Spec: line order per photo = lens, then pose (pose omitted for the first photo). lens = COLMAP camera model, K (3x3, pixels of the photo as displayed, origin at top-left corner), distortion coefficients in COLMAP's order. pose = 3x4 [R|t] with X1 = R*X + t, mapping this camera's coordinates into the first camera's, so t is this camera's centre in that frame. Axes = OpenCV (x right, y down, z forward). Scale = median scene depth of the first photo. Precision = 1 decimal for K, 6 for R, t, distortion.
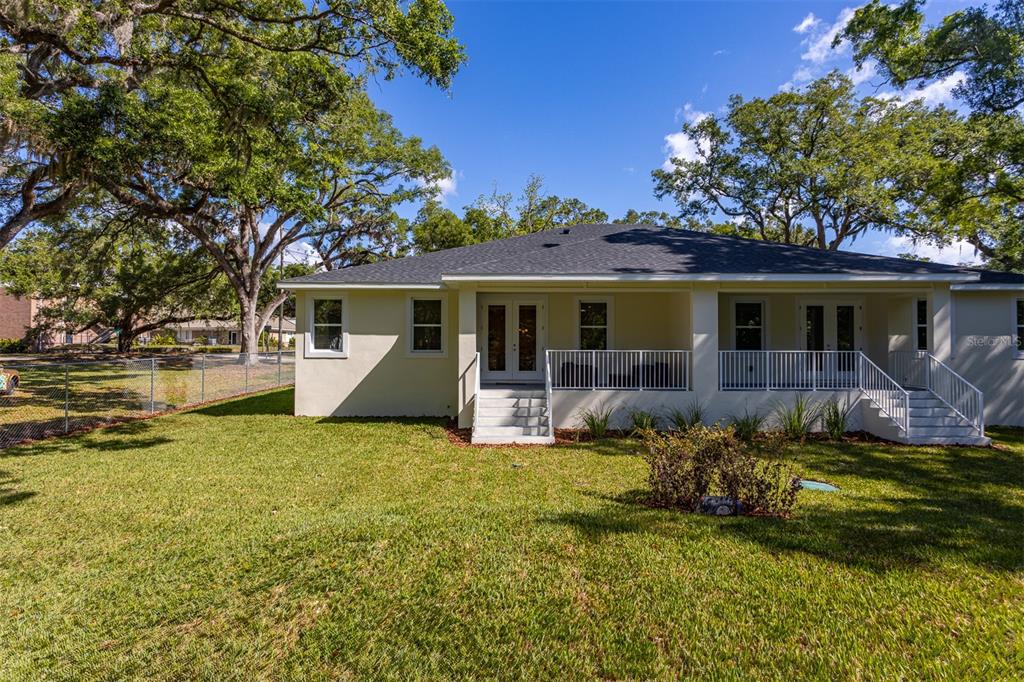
lens RADIAL K [[546.2, 0, 512.0], [0, 546.2, 341.0], [0, 0, 1]] dist [-0.003506, 0.001126]
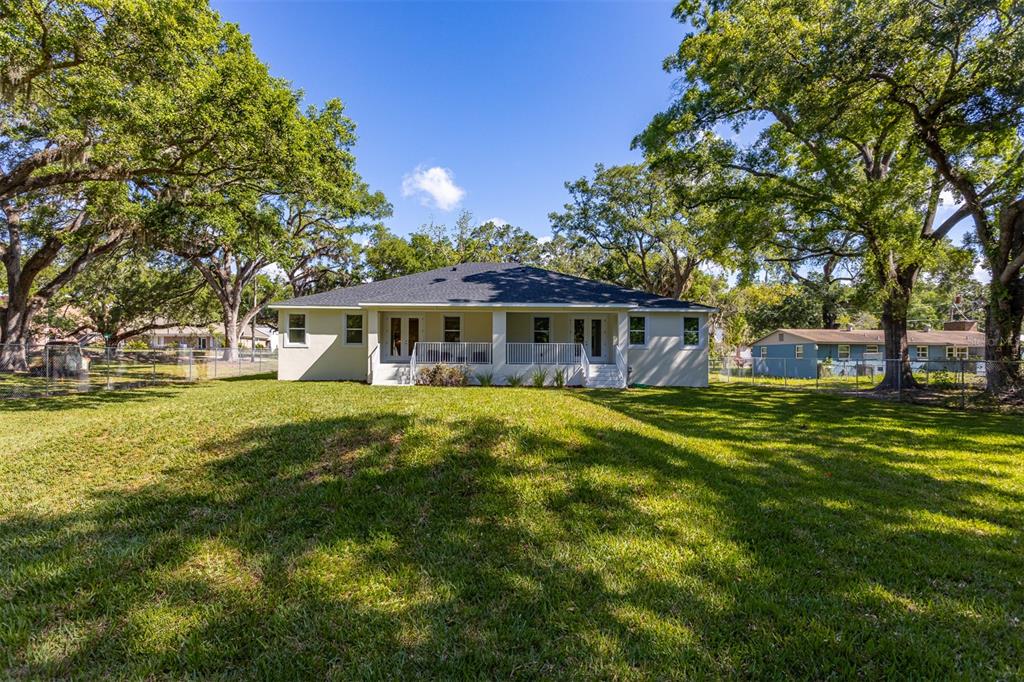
lens RADIAL K [[538.1, 0, 502.0], [0, 538.1, 350.4], [0, 0, 1]] dist [-0.004474, 0.001171]
pose [[0.998722, 0.003215, 0.050447, 0.092182], [-0.003266, 0.999994, 0.000947, 0.014379], [-0.050444, -0.001110, 0.998726, -0.299224]]
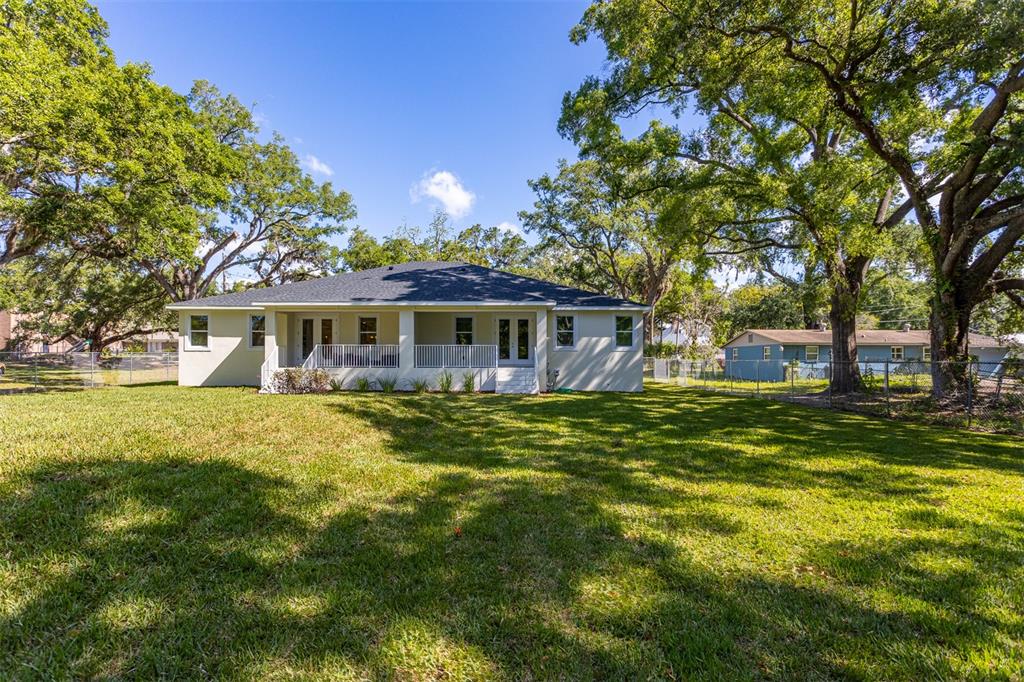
lens RADIAL K [[529.2, 0, 505.5], [0, 529.2, 356.2], [0, 0, 1]] dist [0.000600, 0.000749]
pose [[0.999566, -0.001868, 0.029384, 0.213481], [0.001734, 0.999988, 0.004573, 0.016213], [-0.029392, -0.004520, 0.999558, -0.246396]]
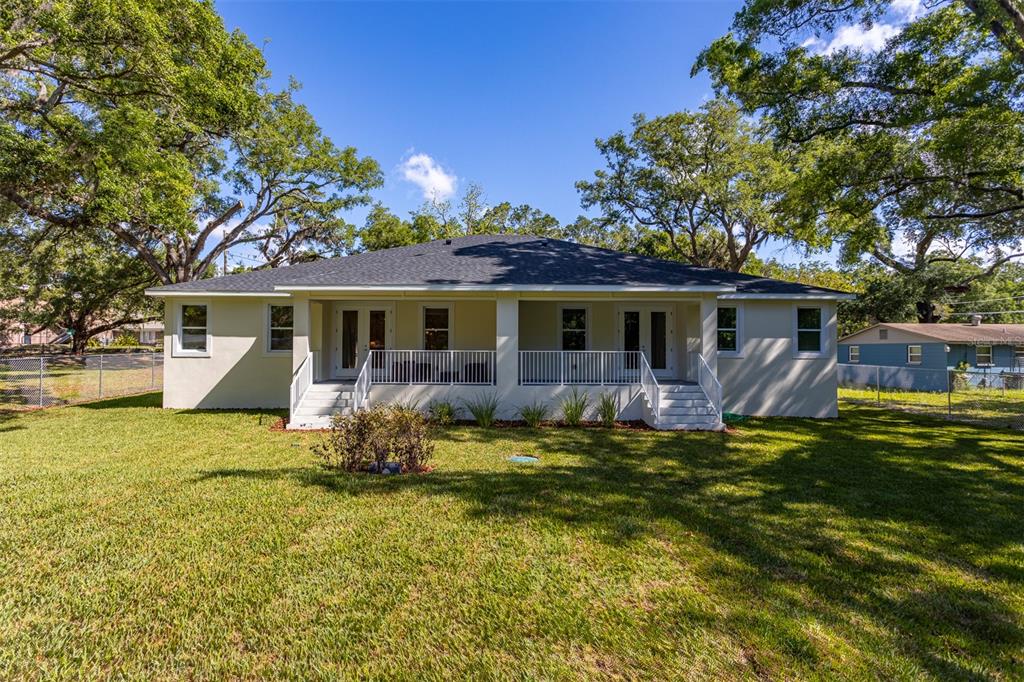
lens RADIAL K [[541.0, 0, 504.5], [0, 541.0, 339.1], [0, 0, 1]] dist [-0.000791, 0.000243]
pose [[0.999739, 0.001741, 0.022801, 0.110079], [-0.001611, 0.999982, -0.005731, -0.000208], [-0.022810, 0.005693, 0.999724, -0.051212]]
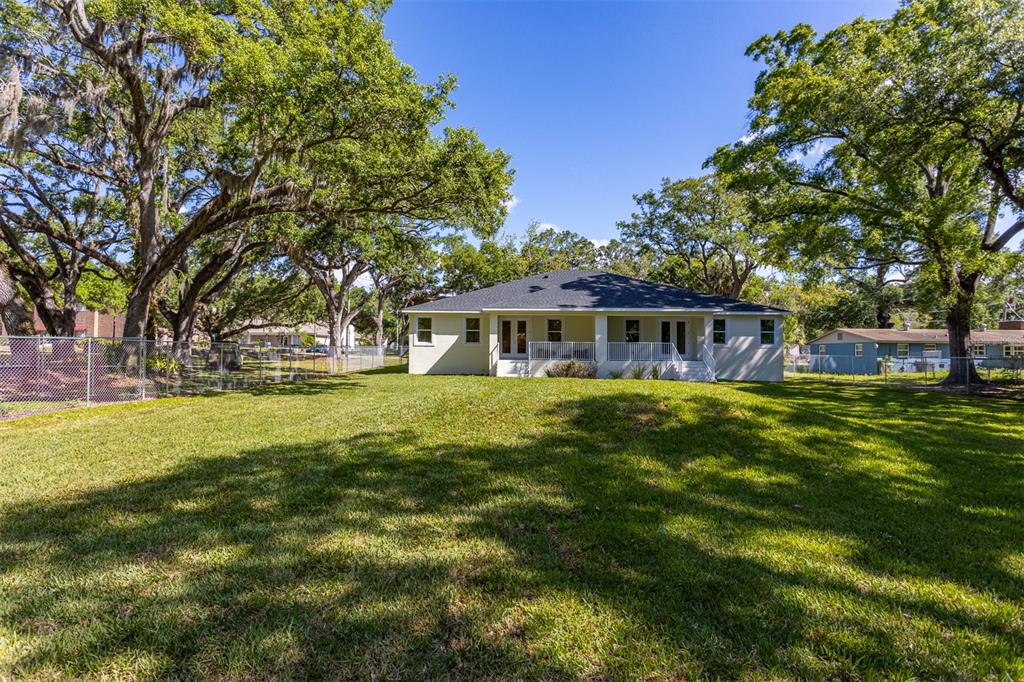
lens RADIAL K [[515.3, 0, 511.7], [0, 515.3, 338.5], [0, 0, 1]] dist [-0.003259, 0.000799]
pose [[0.999929, 0.003921, -0.011215, 0.005450], [-0.004104, 0.999858, -0.016347, 0.012949], [0.011150, 0.016392, 0.999803, -0.372673]]
